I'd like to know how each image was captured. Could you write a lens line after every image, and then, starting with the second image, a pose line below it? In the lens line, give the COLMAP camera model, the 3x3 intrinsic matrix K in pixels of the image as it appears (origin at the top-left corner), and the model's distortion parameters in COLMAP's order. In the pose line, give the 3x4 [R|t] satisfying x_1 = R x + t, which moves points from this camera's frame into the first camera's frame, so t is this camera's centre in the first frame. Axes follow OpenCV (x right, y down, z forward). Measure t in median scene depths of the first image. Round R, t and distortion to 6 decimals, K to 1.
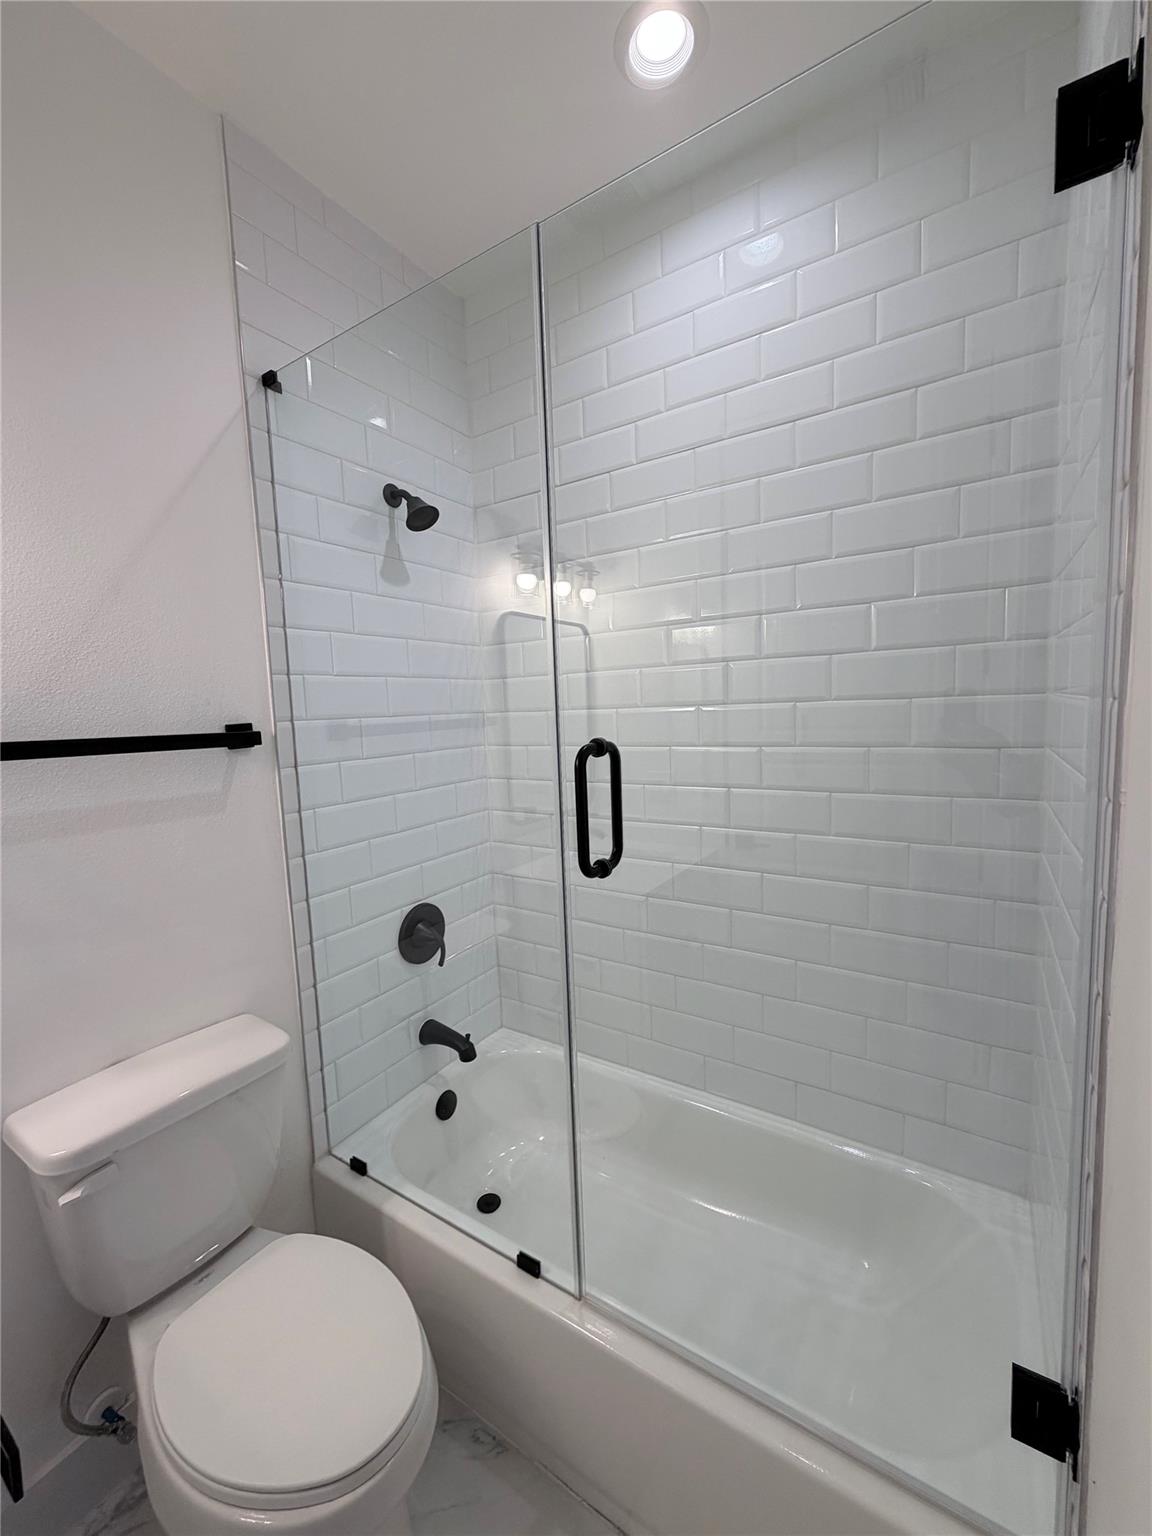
lens RADIAL K [[615.1, 0, 581.2], [0, 615.1, 765.9], [0, 0, 1]] dist [0.001316, -0.000013]
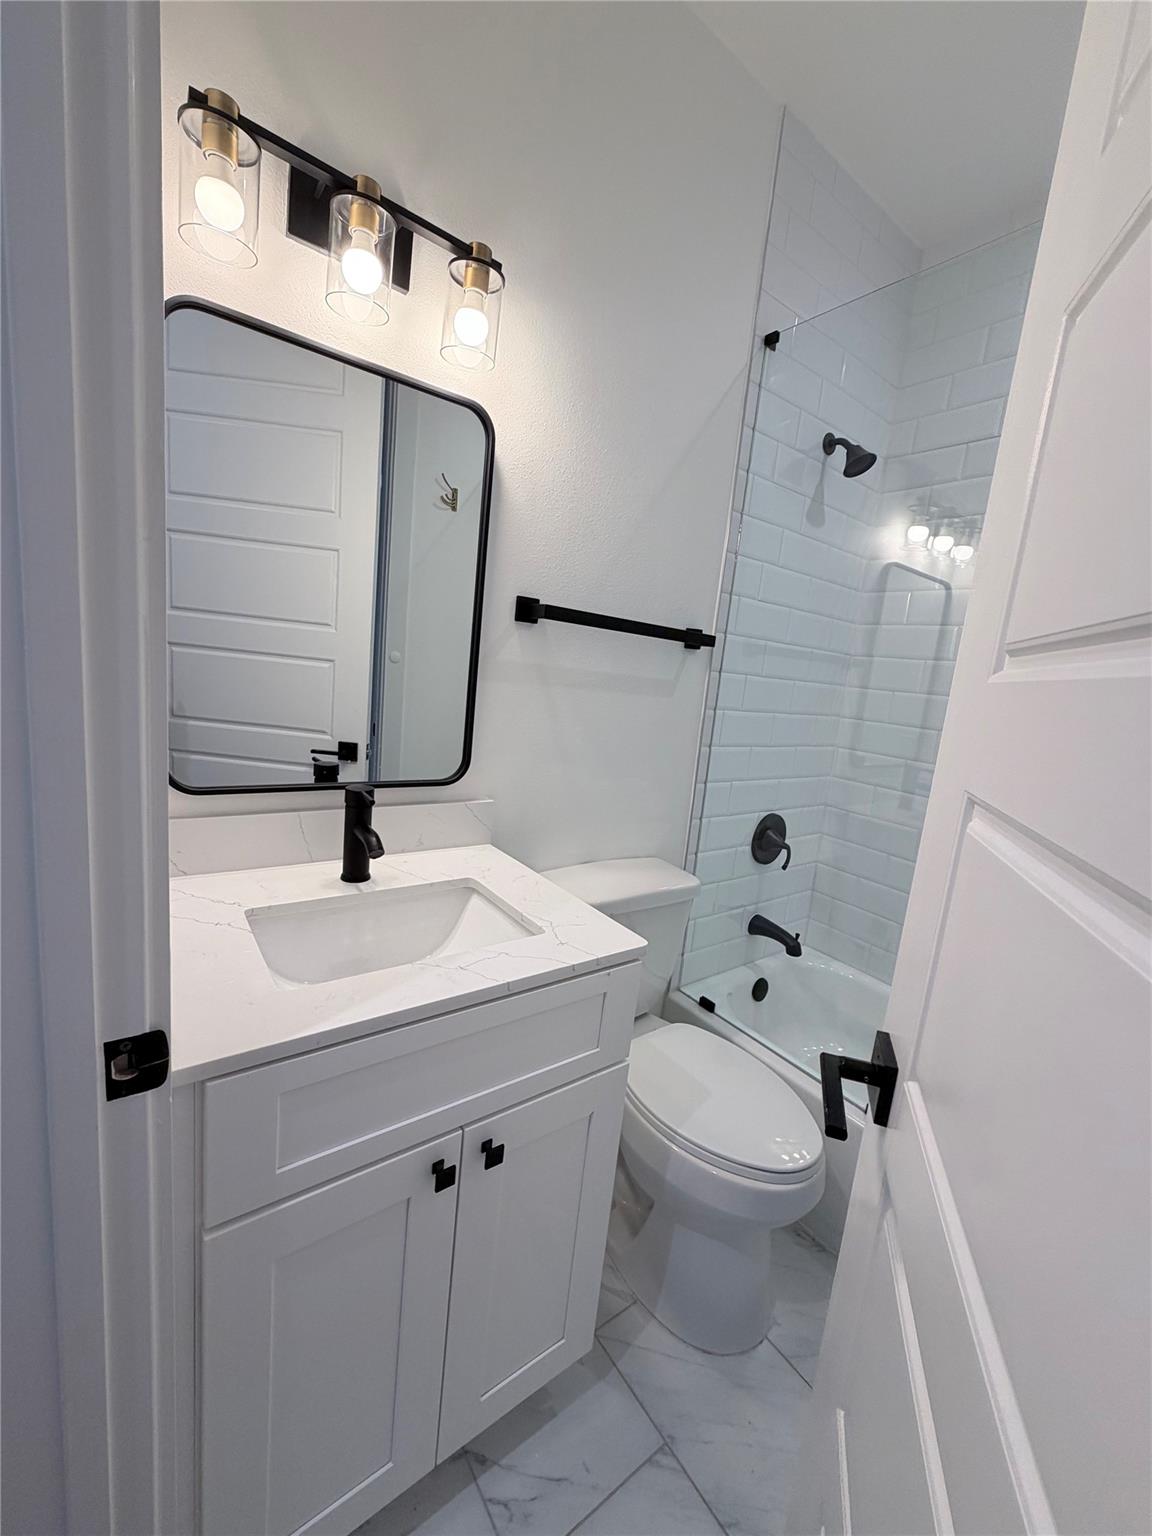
lens RADIAL K [[615.1, 0, 573.7], [0, 615.1, 768.9], [0, 0, 1]] dist [0.001316, -0.000013]
pose [[0.924919, 0.183782, -0.332790, -0.250635], [-0.164975, 0.982699, 0.084177, 0.114075], [0.342503, -0.022955, 0.939236, -0.201879]]
